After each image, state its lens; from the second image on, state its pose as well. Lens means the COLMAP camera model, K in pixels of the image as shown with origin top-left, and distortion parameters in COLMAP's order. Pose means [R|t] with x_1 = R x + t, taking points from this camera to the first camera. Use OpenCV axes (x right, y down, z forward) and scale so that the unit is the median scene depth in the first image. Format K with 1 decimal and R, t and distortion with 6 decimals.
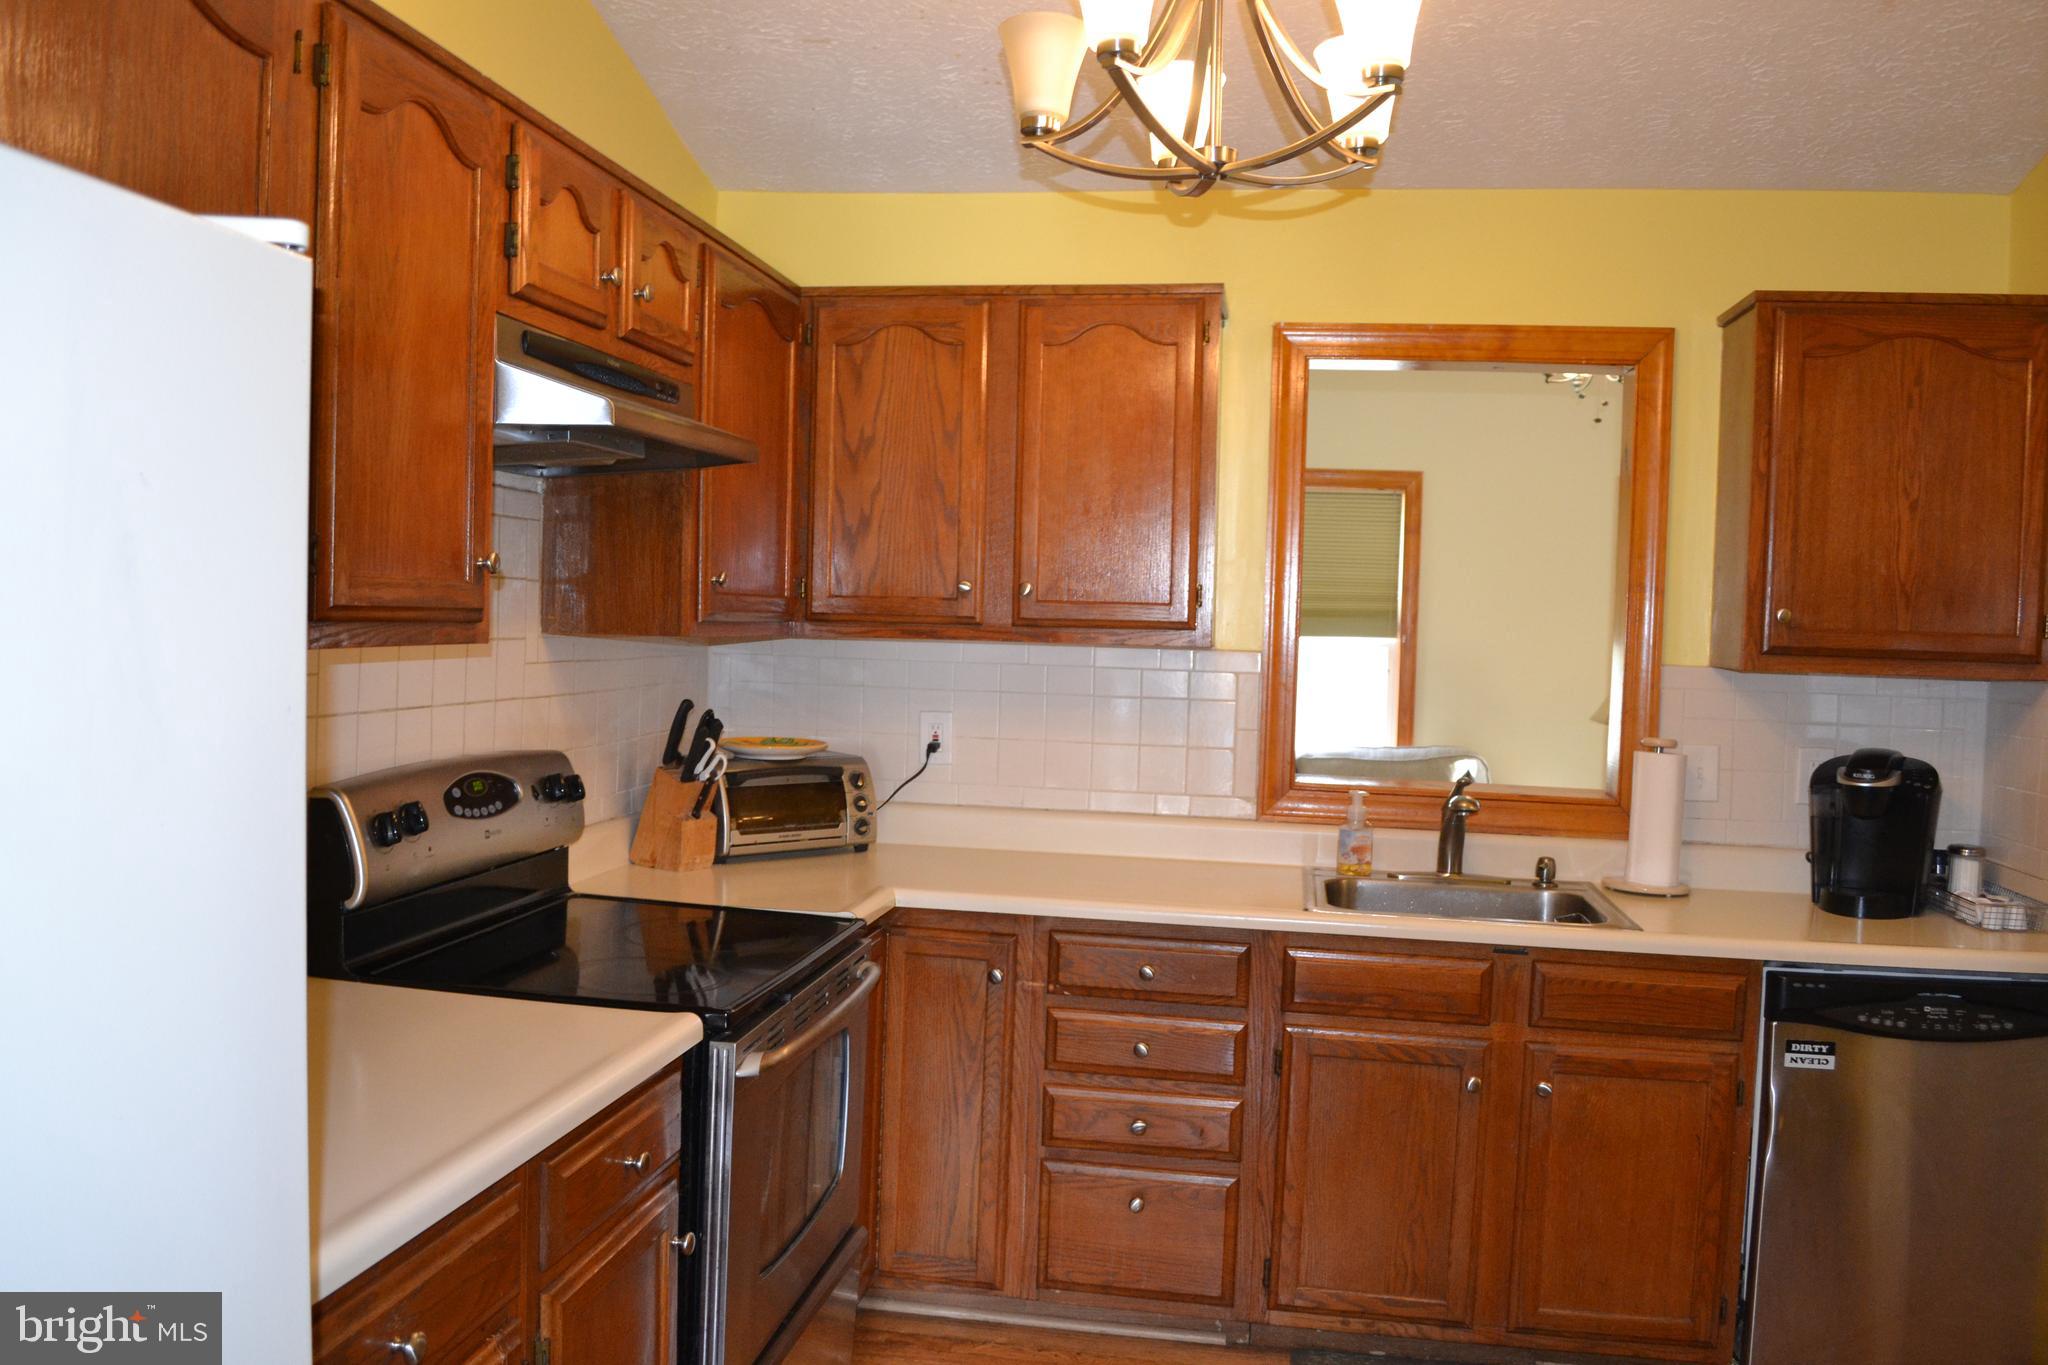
lens RADIAL K [[1644.3, 0, 1012.3], [0, 1644.3, 682.8], [0, 0, 1]] dist [-0.085949, 0.016412]
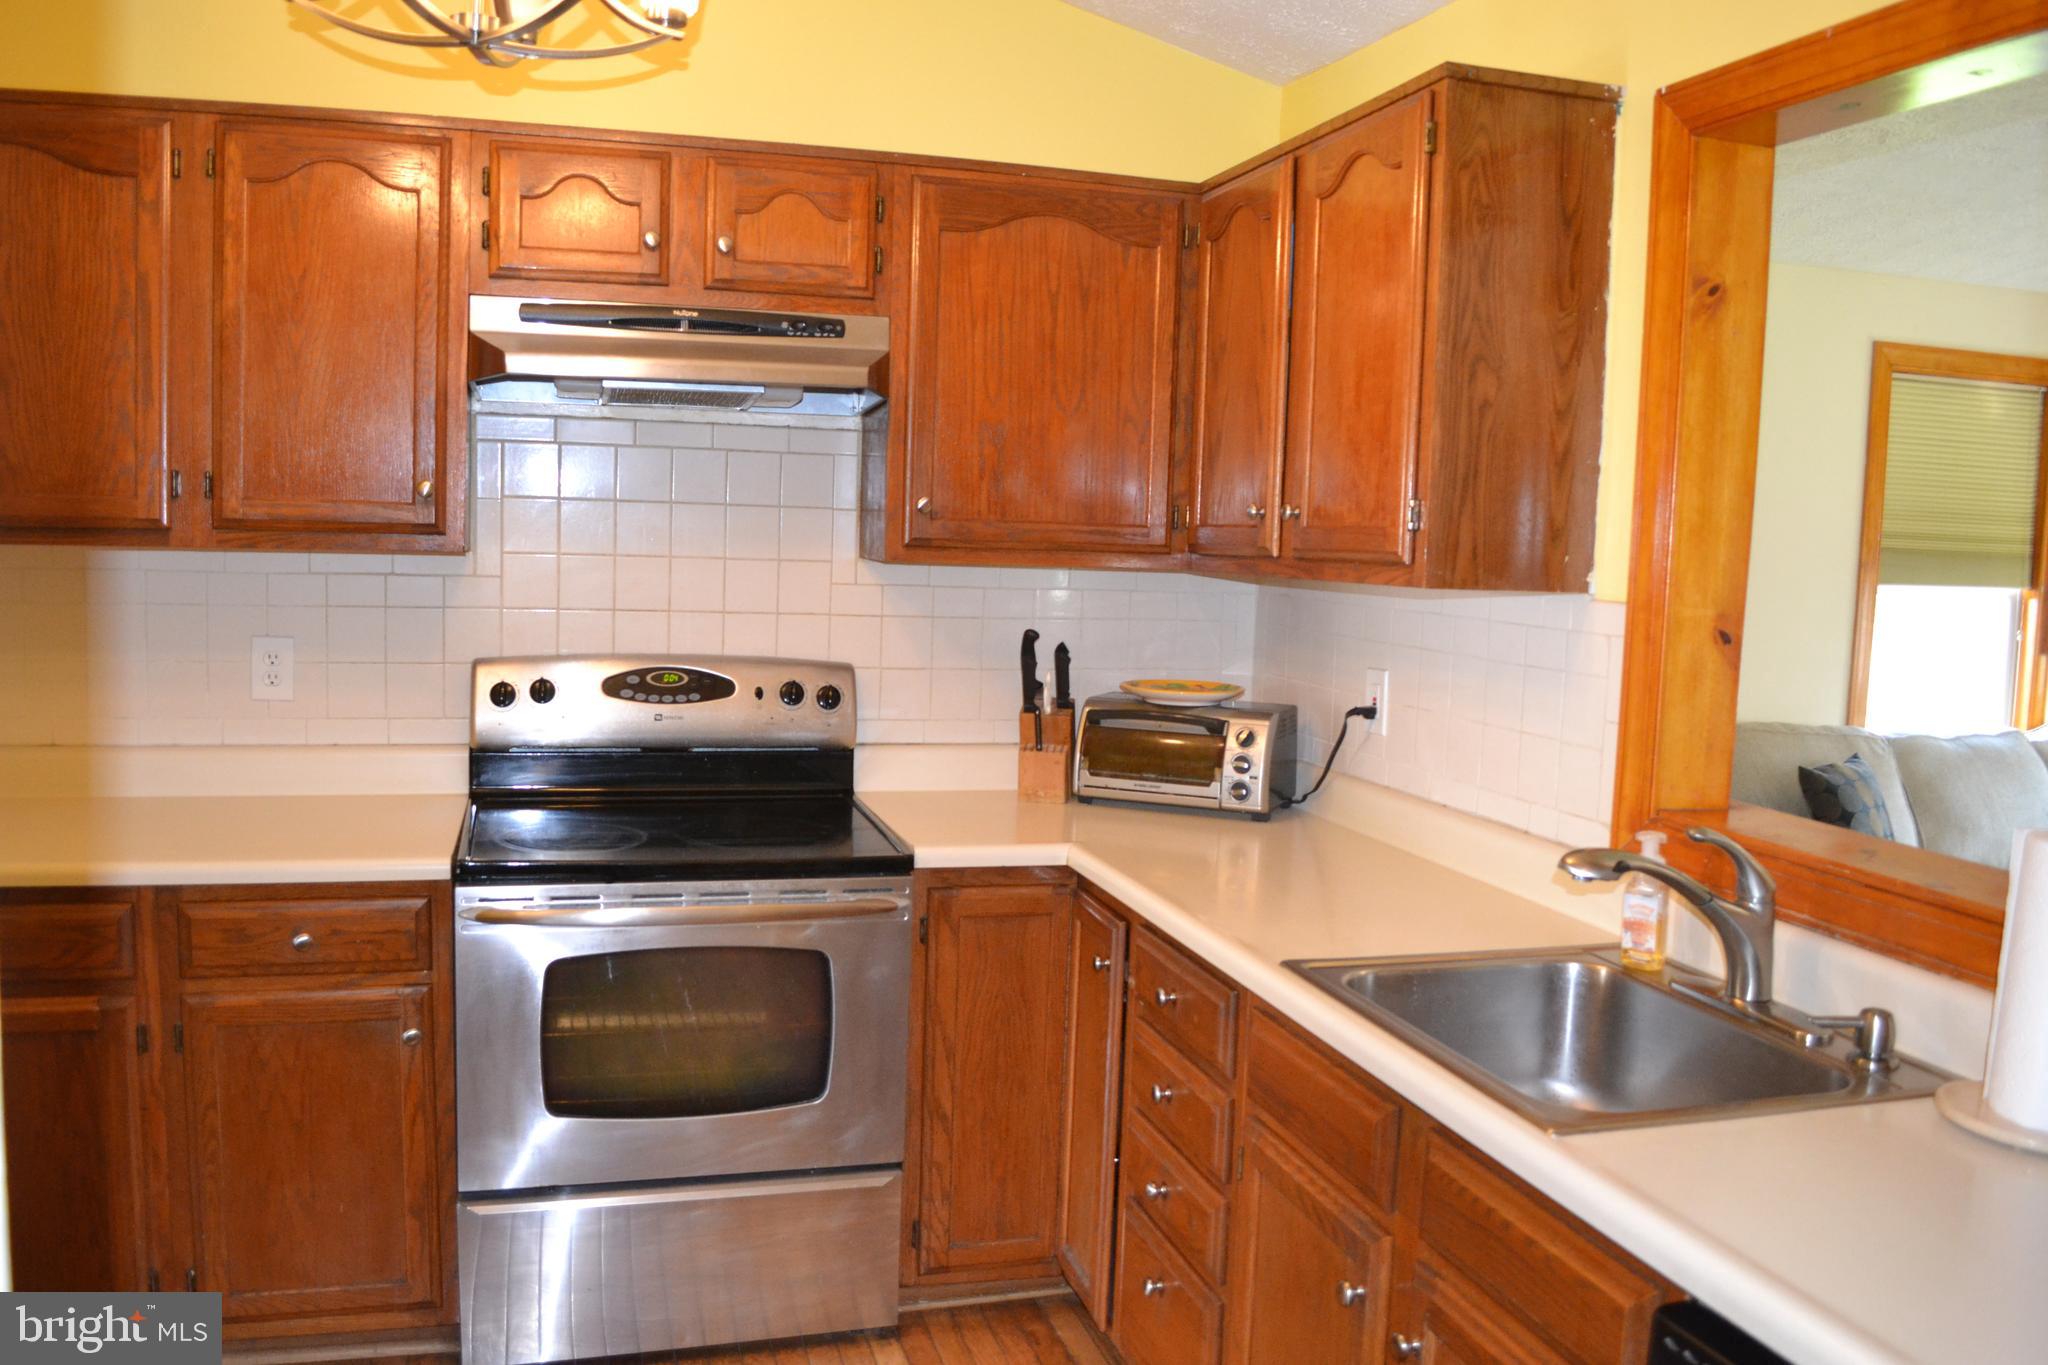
lens RADIAL K [[1644.3, 0, 1012.3], [0, 1644.3, 682.8], [0, 0, 1]] dist [-0.085949, 0.016412]
pose [[0.435205, 0.070123, -0.897596, 0.733945], [-0.057757, 0.997083, 0.049891, -0.007189], [0.898477, 0.030130, 0.437986, 0.583443]]
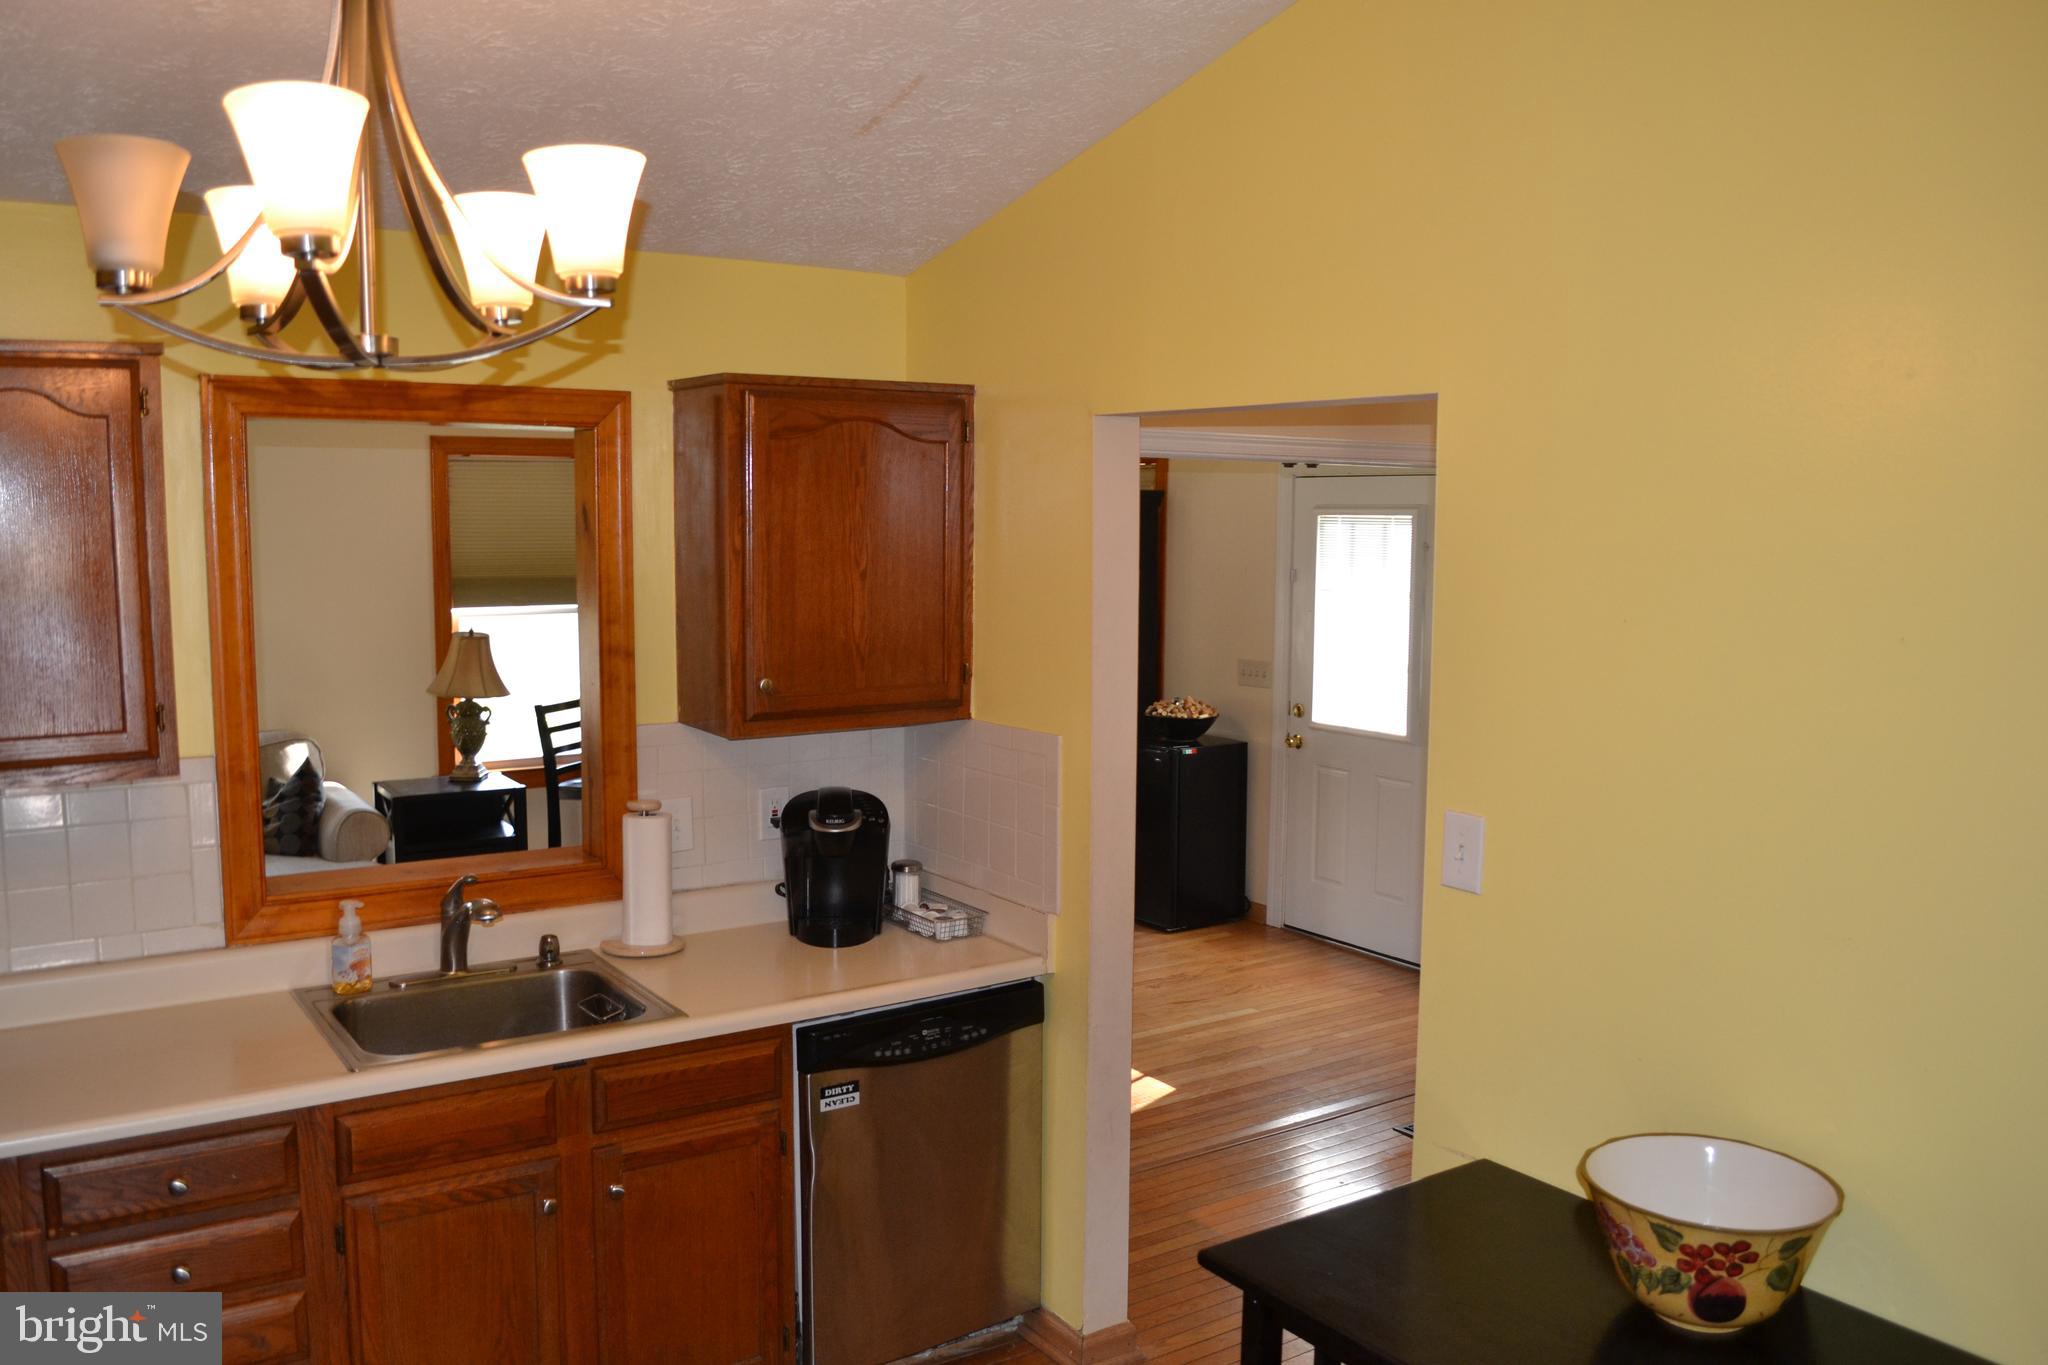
lens RADIAL K [[1644.3, 0, 1012.3], [0, 1644.3, 682.8], [0, 0, 1]] dist [-0.085949, 0.016412]
pose [[0.717014, -0.101119, 0.689686, -0.150204], [0.044763, 0.994059, 0.099209, -0.144172], [-0.695620, -0.040261, 0.717281, 0.115039]]
